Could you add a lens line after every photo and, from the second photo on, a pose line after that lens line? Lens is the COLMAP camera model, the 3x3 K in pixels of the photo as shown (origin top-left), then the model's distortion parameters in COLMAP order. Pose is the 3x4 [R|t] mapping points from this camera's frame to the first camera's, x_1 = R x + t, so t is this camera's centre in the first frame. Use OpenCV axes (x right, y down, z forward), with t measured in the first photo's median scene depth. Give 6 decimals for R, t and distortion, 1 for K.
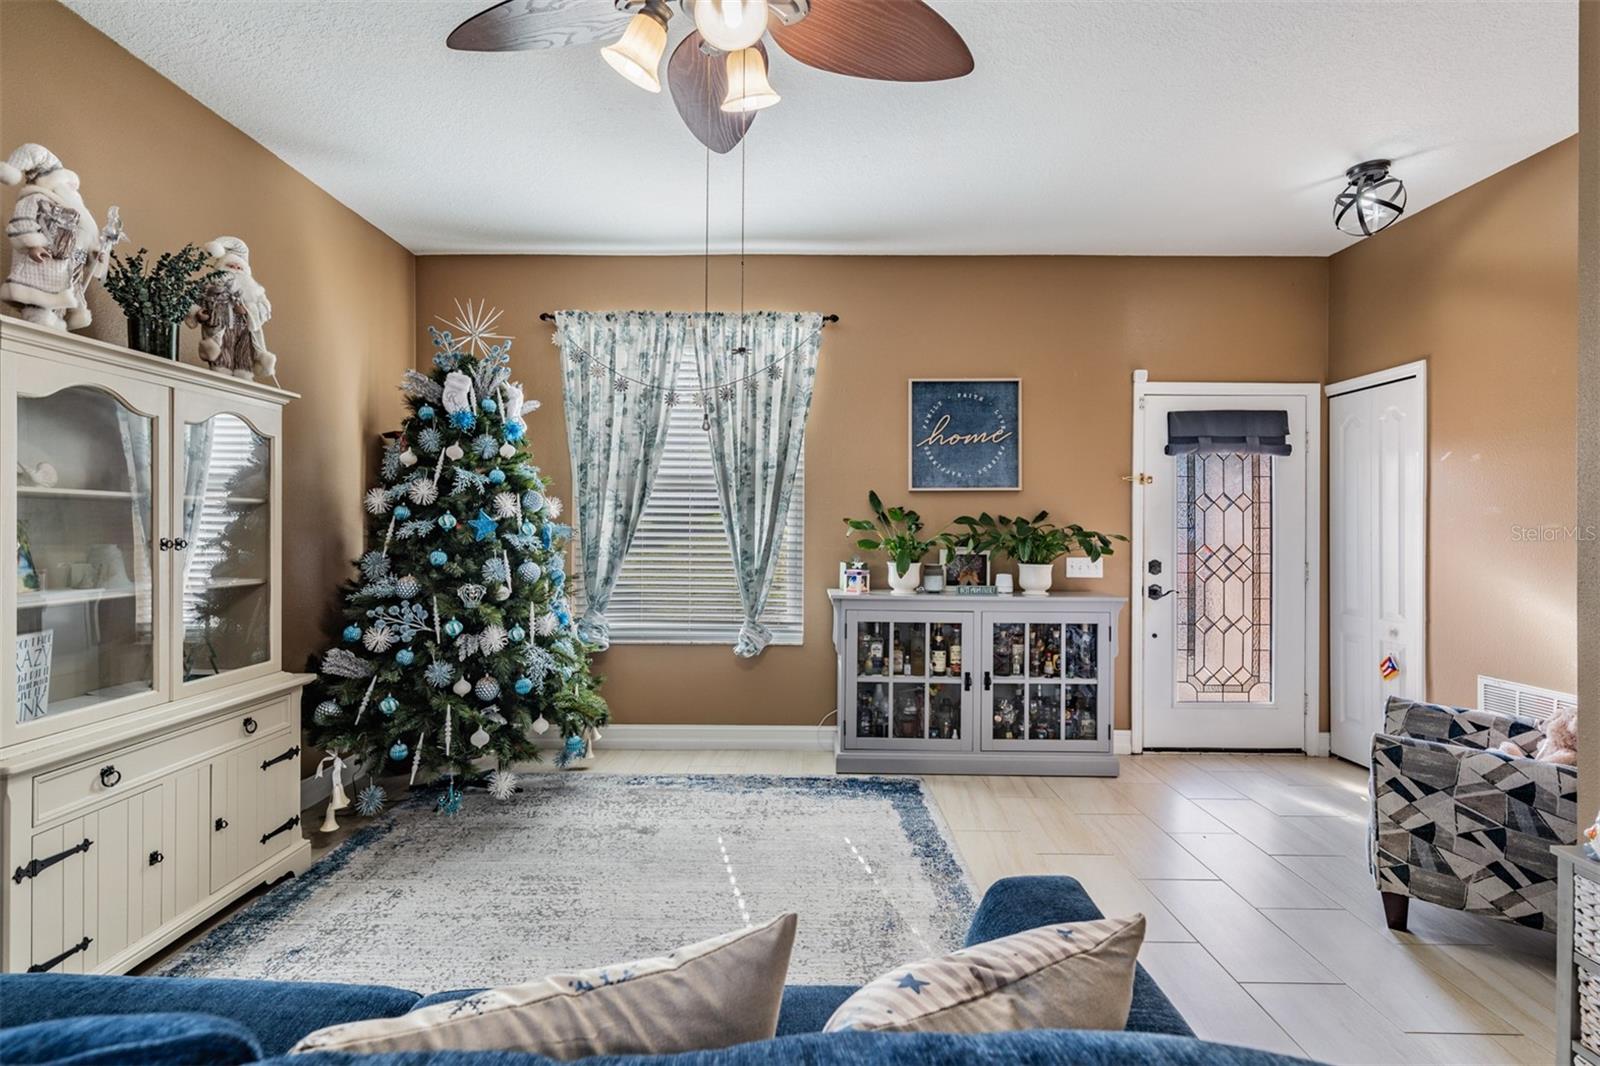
lens RADIAL K [[719.3, 0, 786.9], [0, 719.3, 532.6], [0, 0, 1]] dist [0.003706, -0.001442]
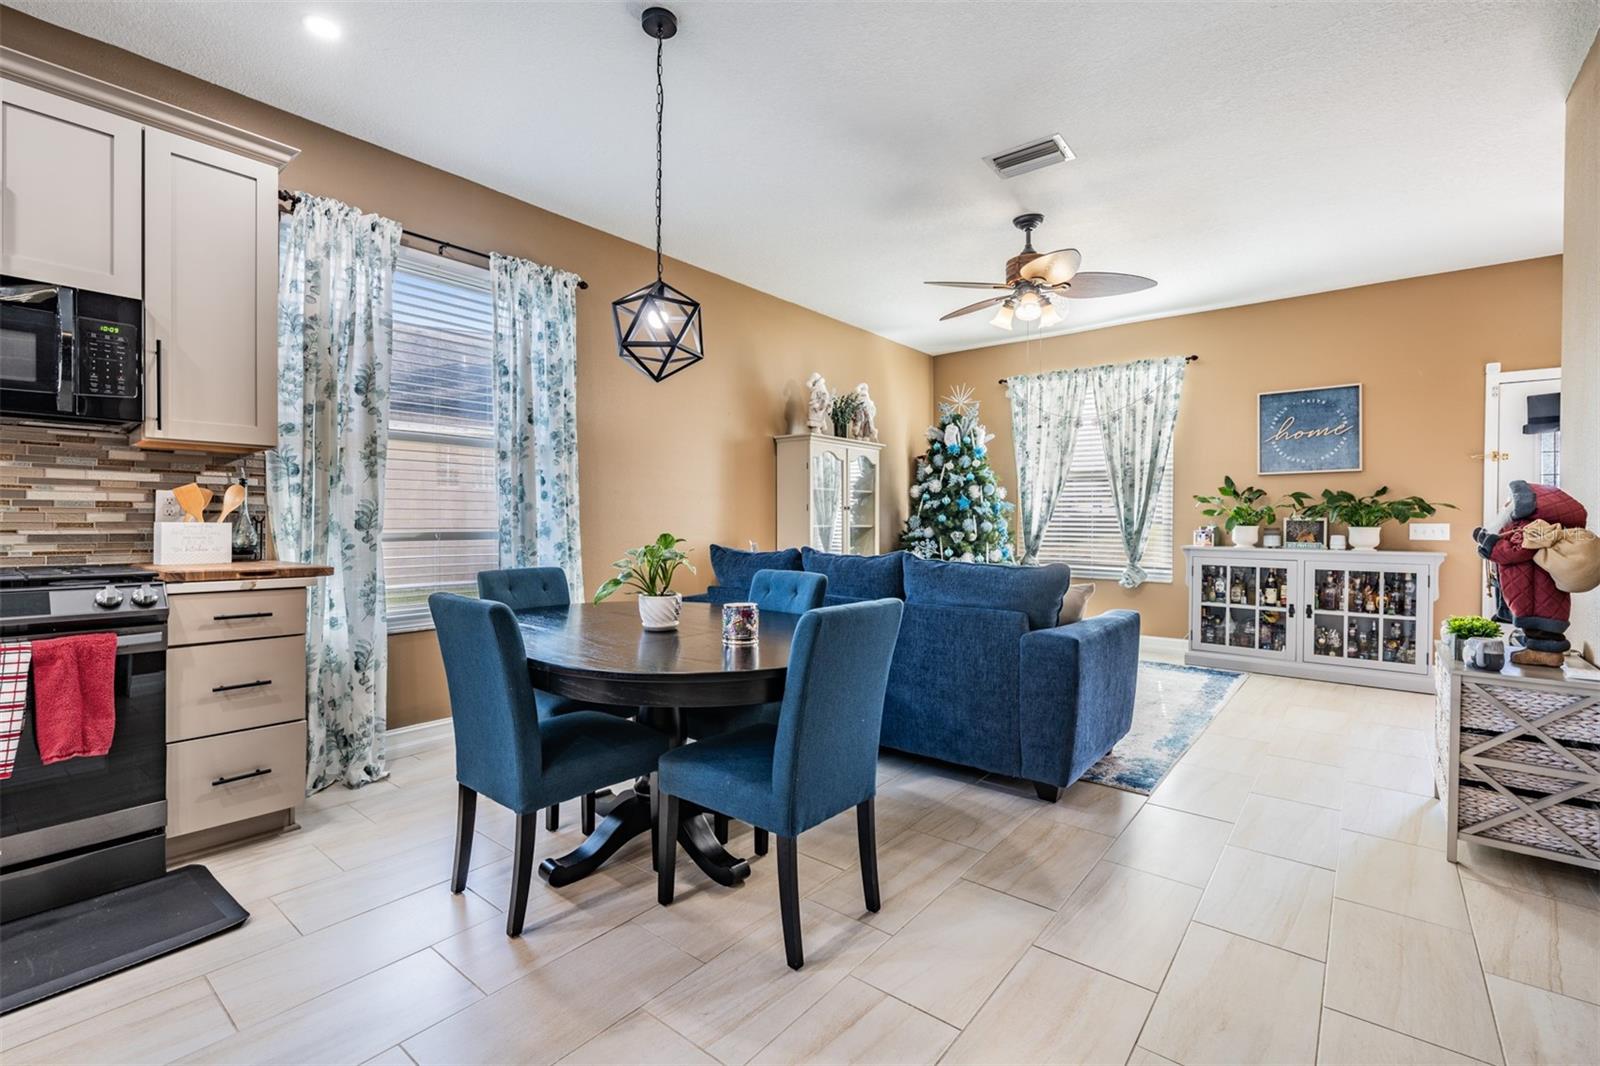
lens RADIAL K [[719.3, 0, 788.7], [0, 719.3, 518.8], [0, 0, 1]] dist [0.003706, -0.001442]
pose [[0.783650, -0.003244, -0.621194, 0.354506], [-0.002295, 0.999964, -0.008116, 0.042804], [0.621198, 0.007786, 0.783615, -0.695972]]
